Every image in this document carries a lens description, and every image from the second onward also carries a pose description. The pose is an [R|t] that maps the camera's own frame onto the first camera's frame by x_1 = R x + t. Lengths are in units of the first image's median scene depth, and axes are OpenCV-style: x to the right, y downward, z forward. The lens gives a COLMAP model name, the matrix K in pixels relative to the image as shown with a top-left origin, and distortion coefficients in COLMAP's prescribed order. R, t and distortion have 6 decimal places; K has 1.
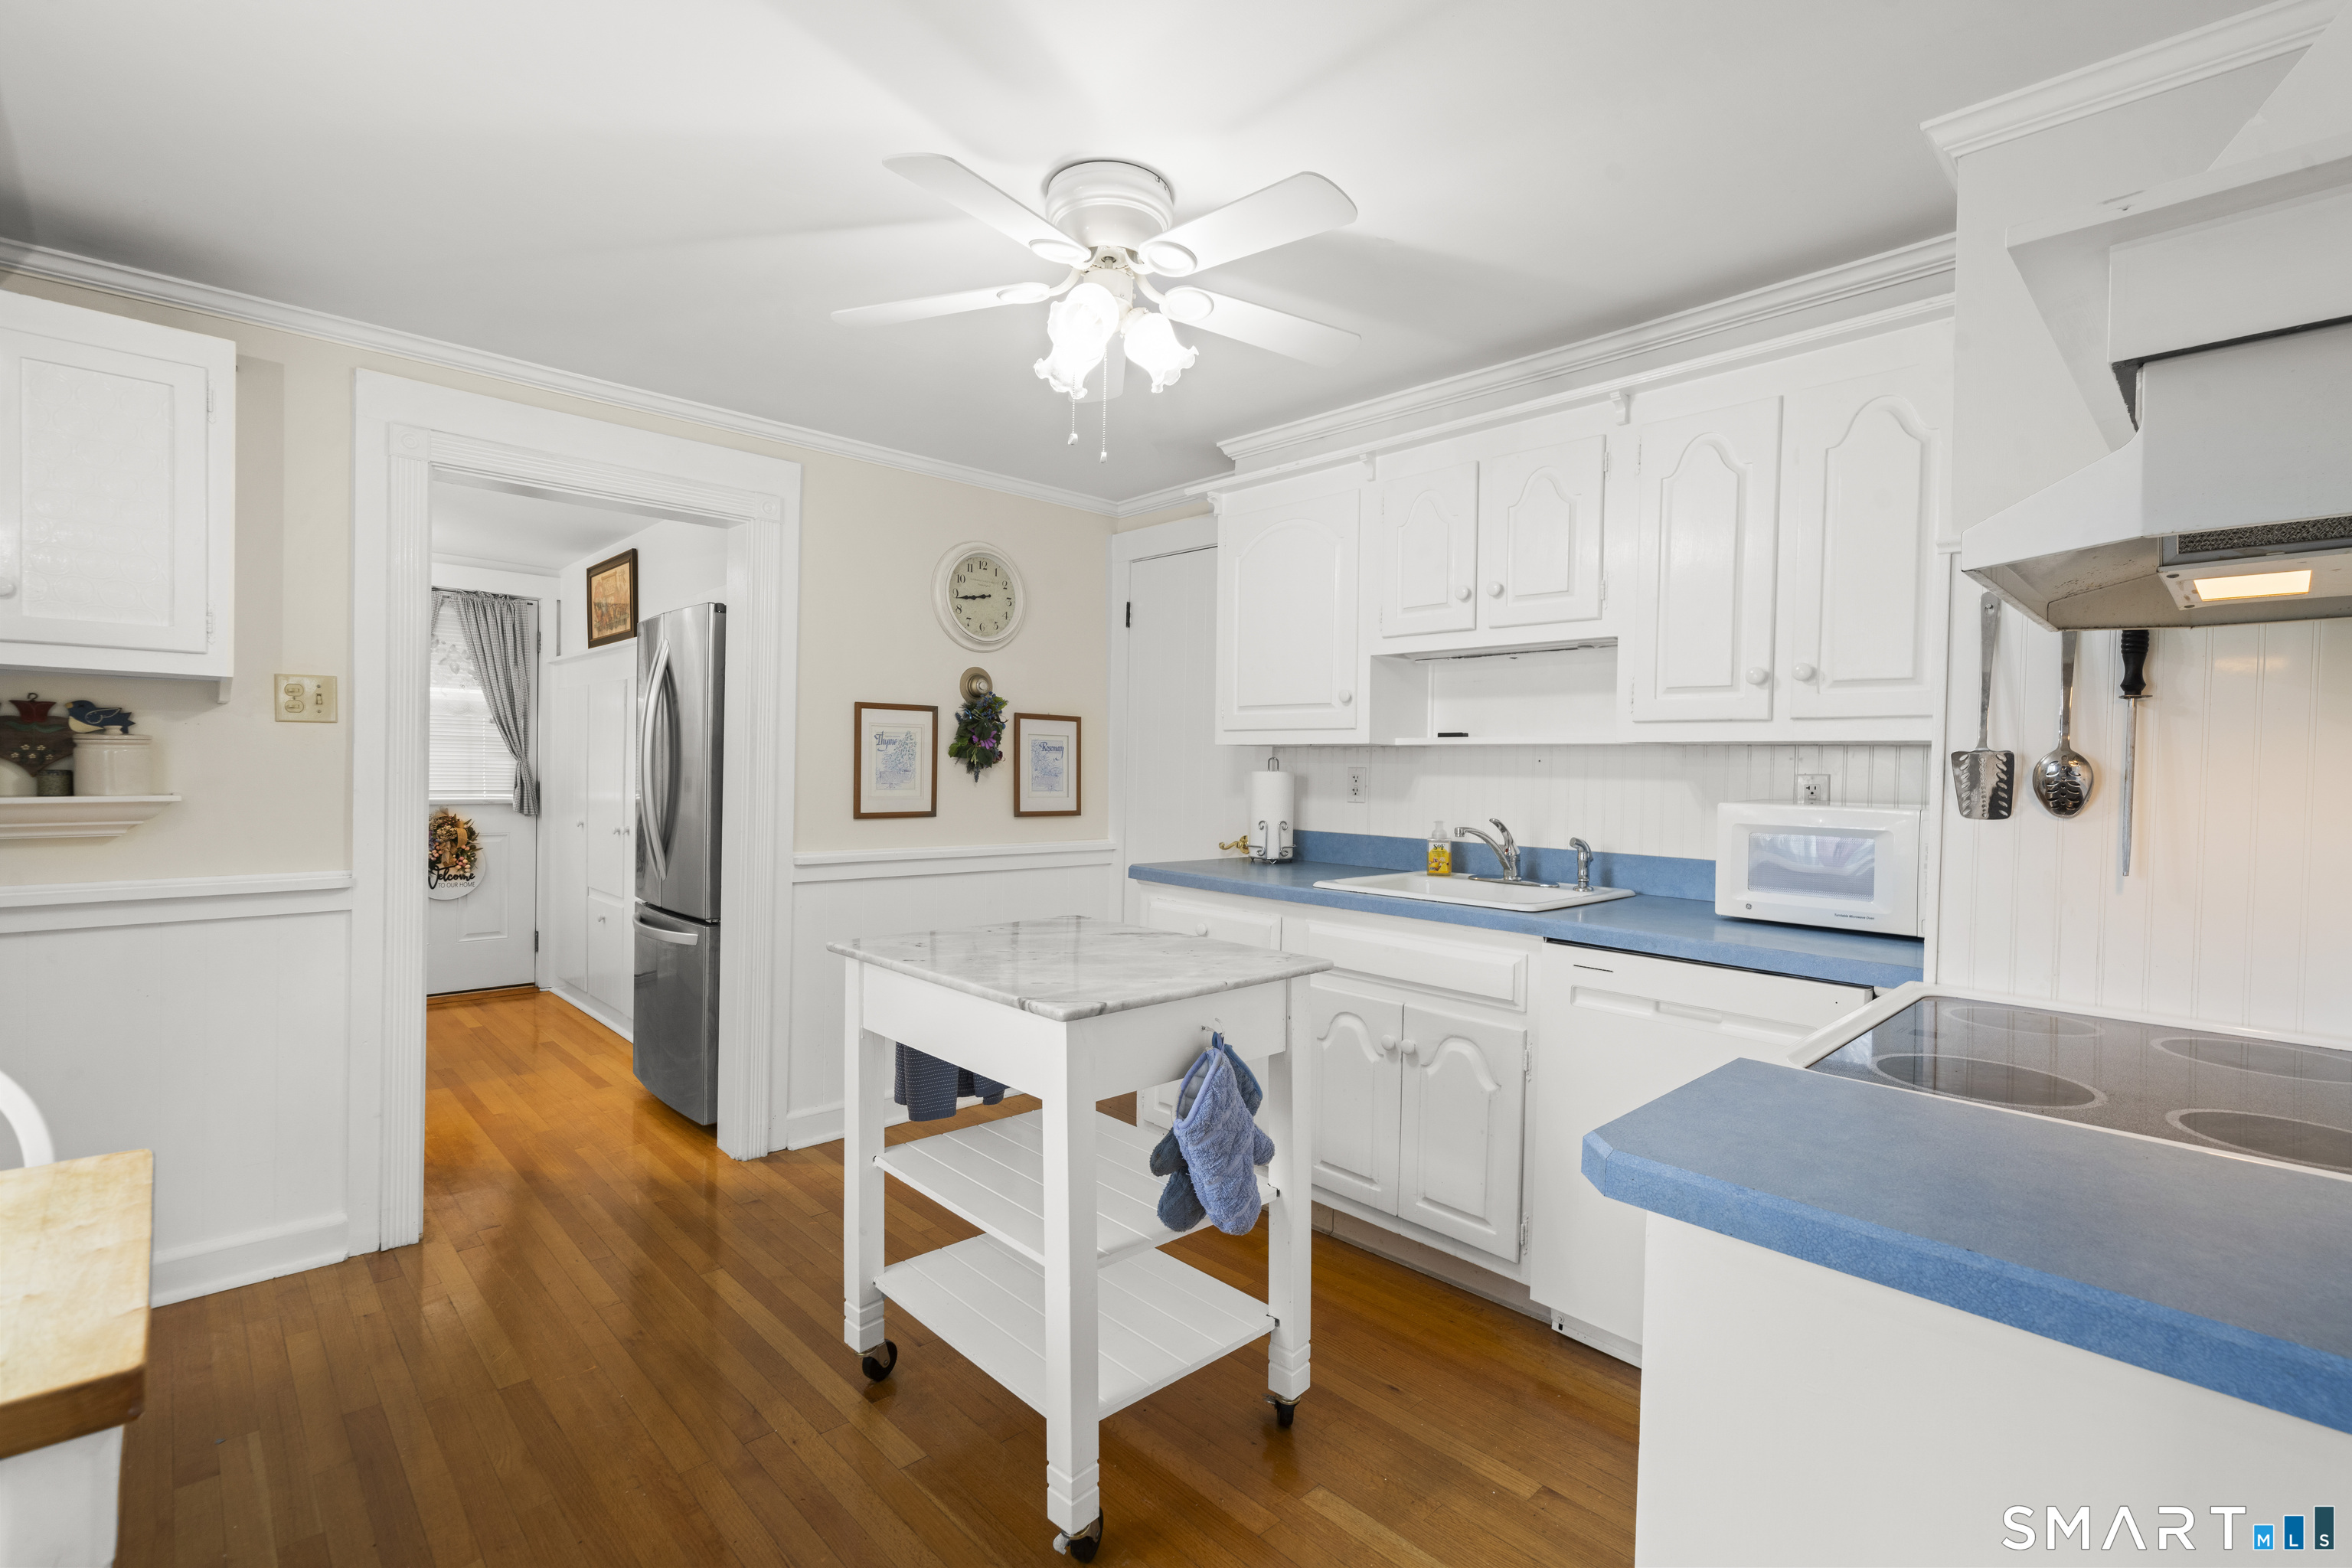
lens RADIAL K [[1021.0, 0, 1141.1], [0, 1021.0, 786.2], [0, 0, 1]] dist [0.000035, 0.000071]
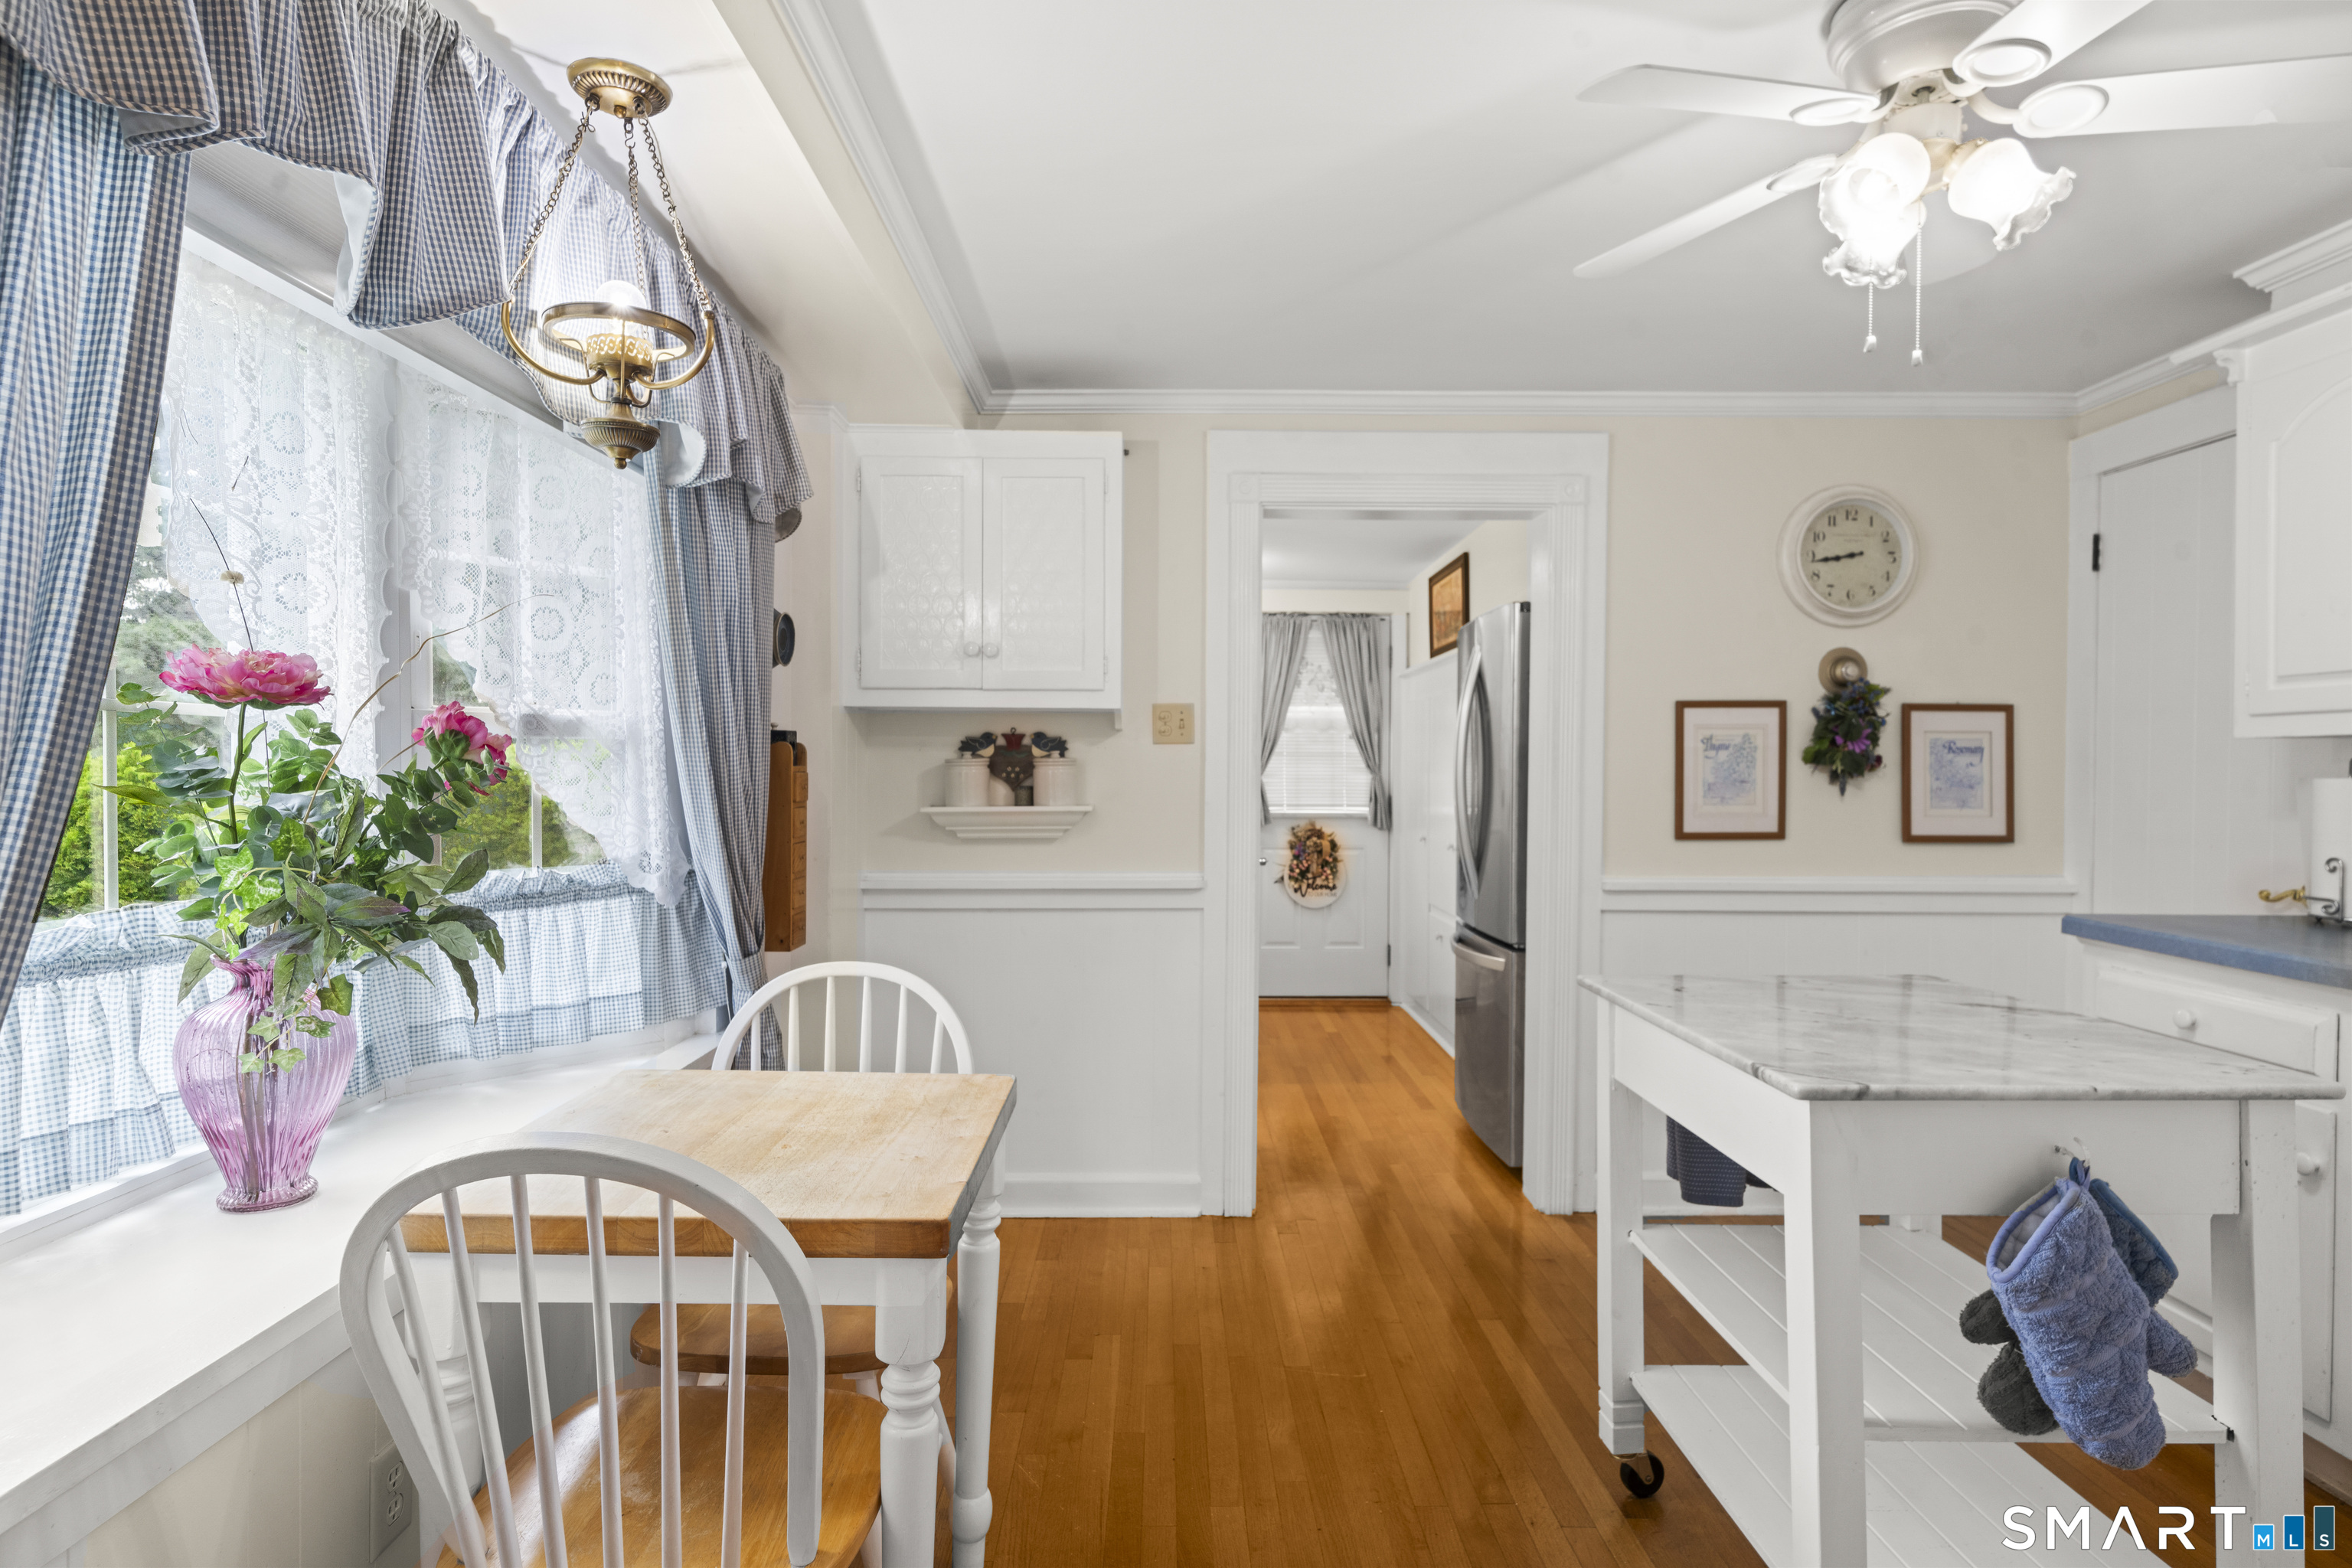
lens RADIAL K [[1196.0, 0, 1214.6], [0, 1196.0, 787.7], [0, 0, 1]] dist [-0.000672, -0.001089]
pose [[0.751594, -0.004437, -0.659611, 0.114632], [-0.003540, 0.999936, -0.010761, 0.001705], [0.659616, 0.010423, 0.751530, 0.008232]]
